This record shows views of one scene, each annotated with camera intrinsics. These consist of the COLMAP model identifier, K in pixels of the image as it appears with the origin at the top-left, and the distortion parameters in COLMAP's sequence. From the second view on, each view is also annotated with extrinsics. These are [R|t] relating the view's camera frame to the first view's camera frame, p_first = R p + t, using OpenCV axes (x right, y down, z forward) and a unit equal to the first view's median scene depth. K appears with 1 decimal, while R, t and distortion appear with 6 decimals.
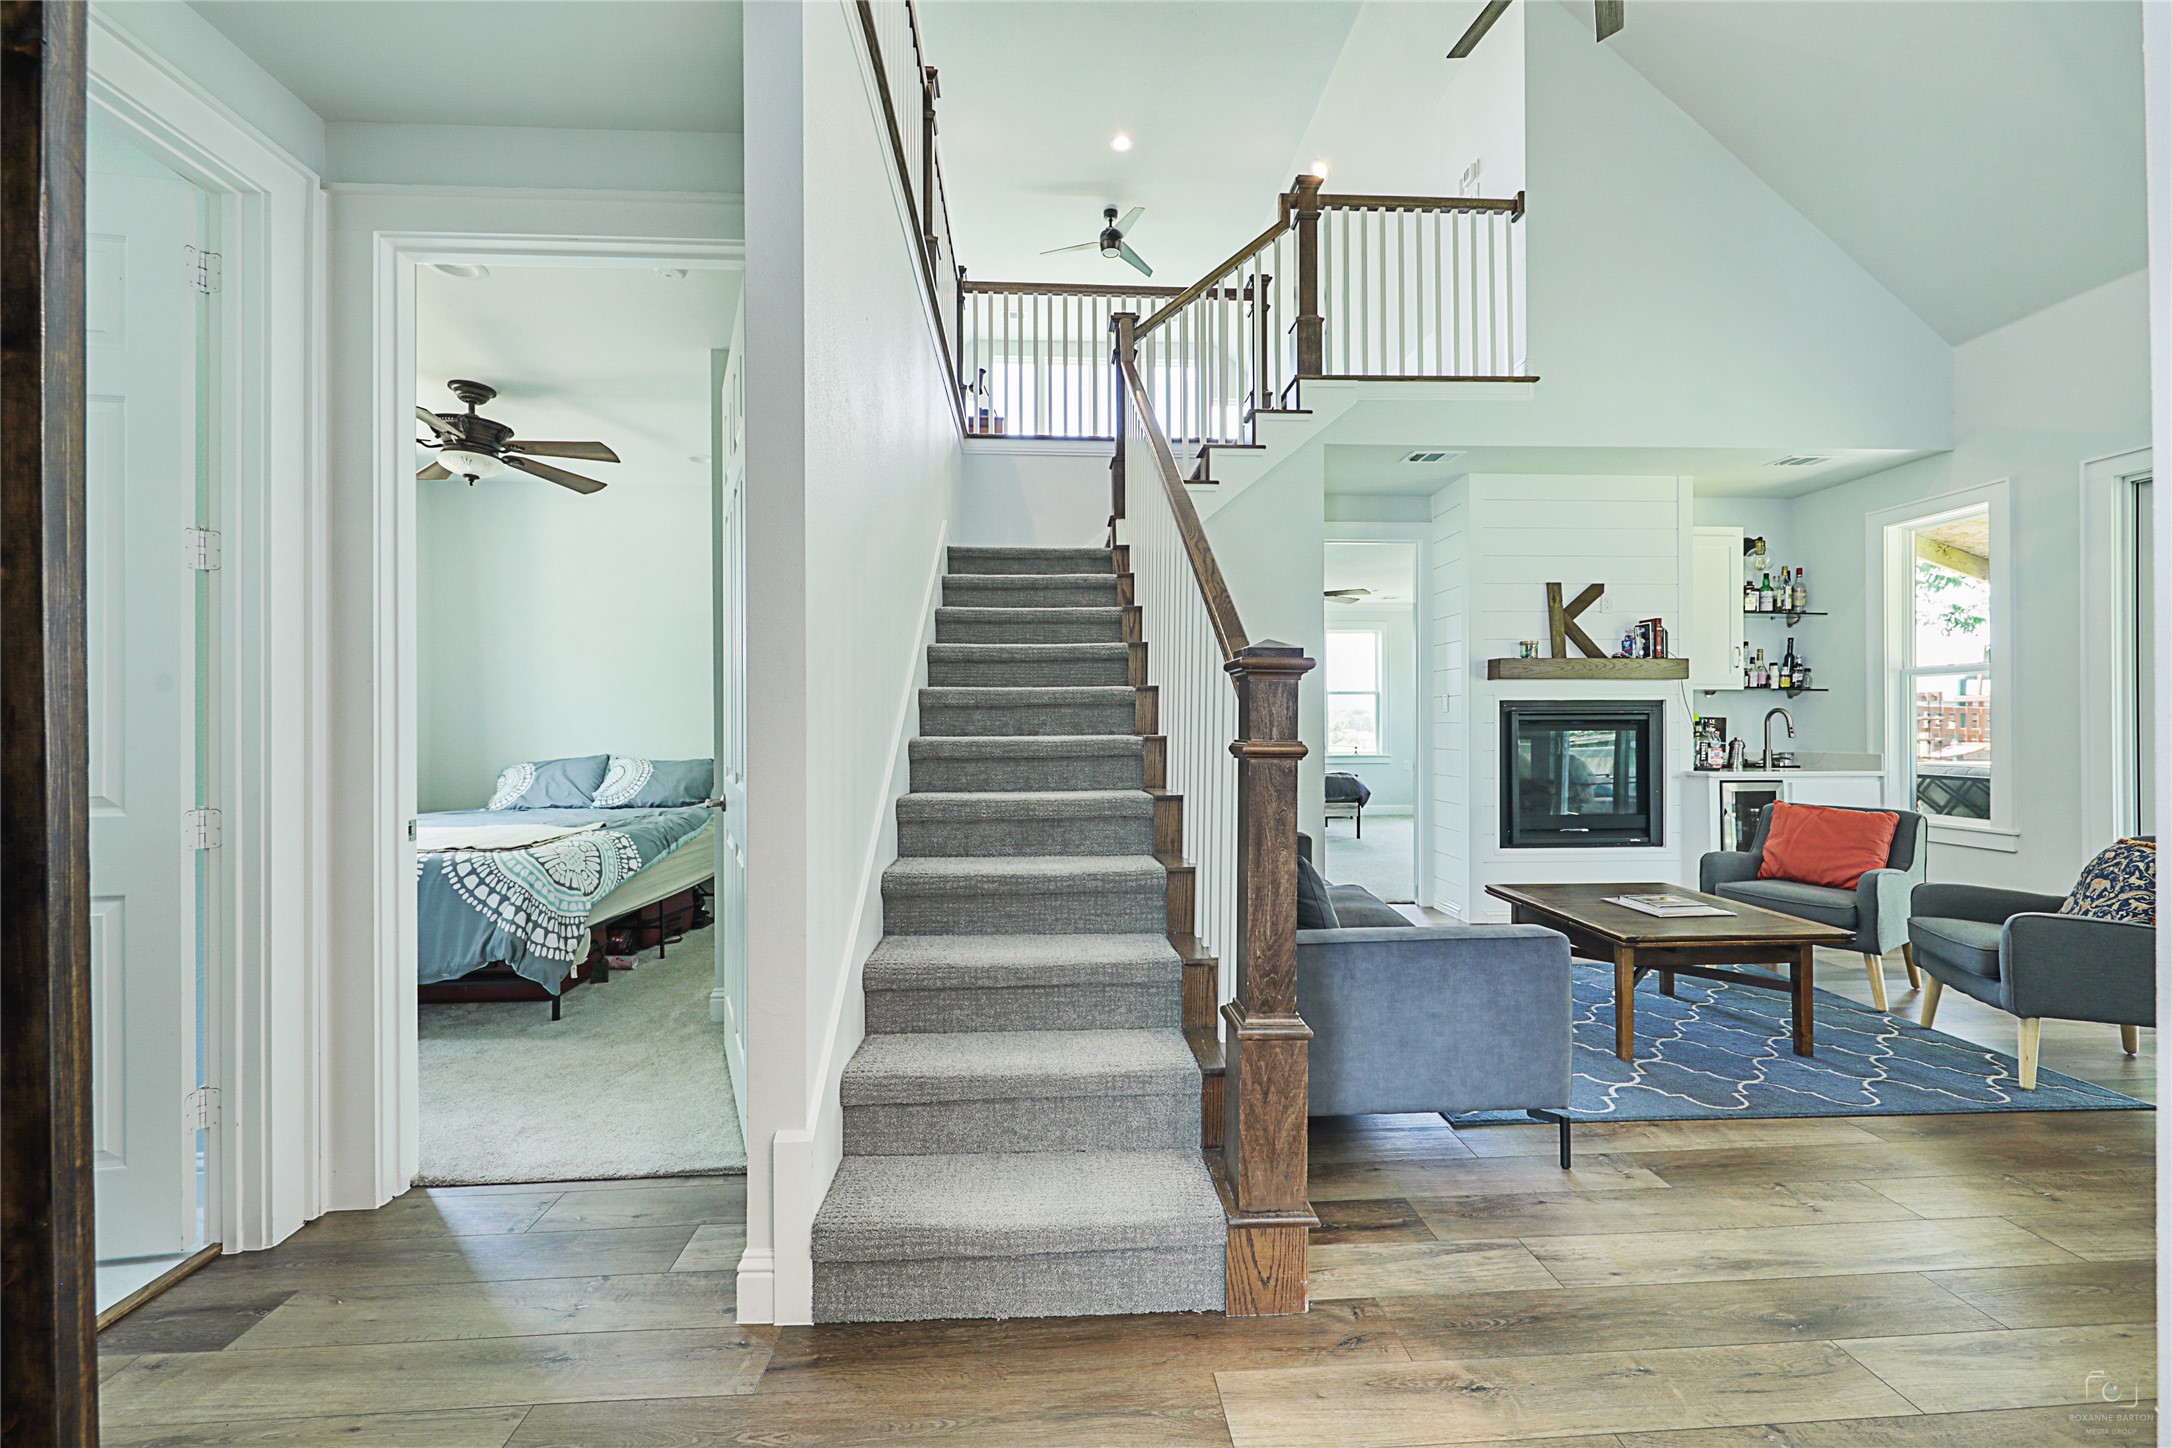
lens RADIAL K [[858.6, 0, 1077.3], [0, 858.6, 723.4], [0, 0, 1]] dist [0.001708, 0.000009]
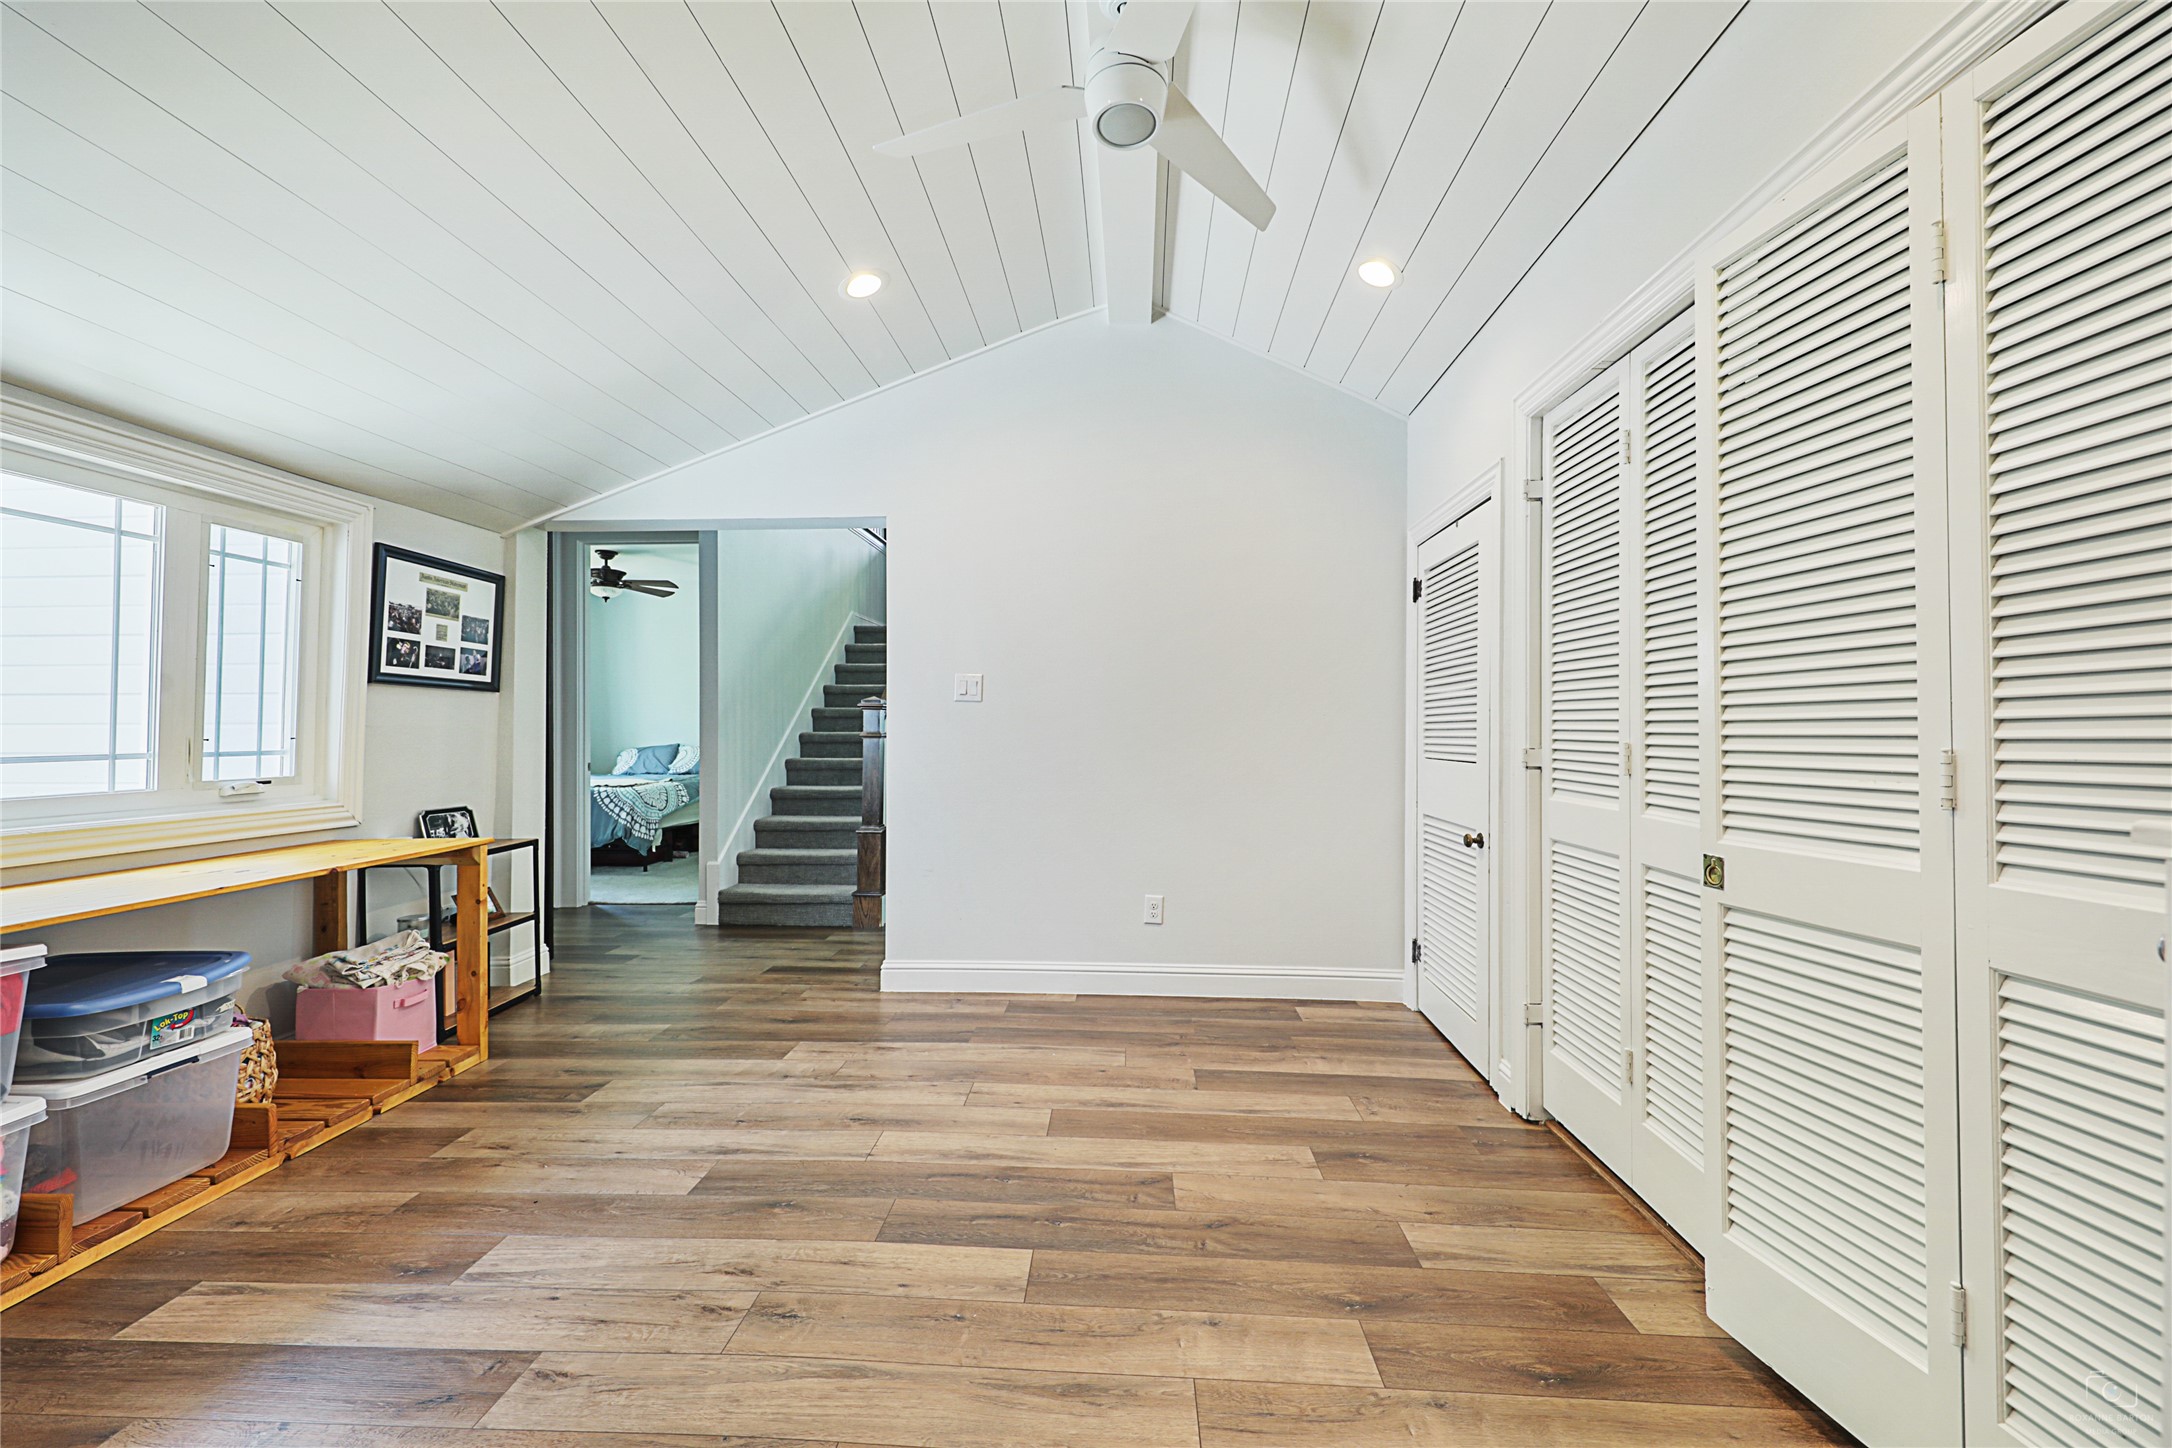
lens RADIAL K [[916.1, 0, 1098.0], [0, 916.1, 721.1], [0, 0, 1]] dist [-0.004664, -0.000797]
pose [[0.994556, -0.000698, -0.104202, 0.633567], [0.000393, 0.999996, -0.002949, -0.002974], [0.104203, 0.002892, 0.994552, -0.965443]]
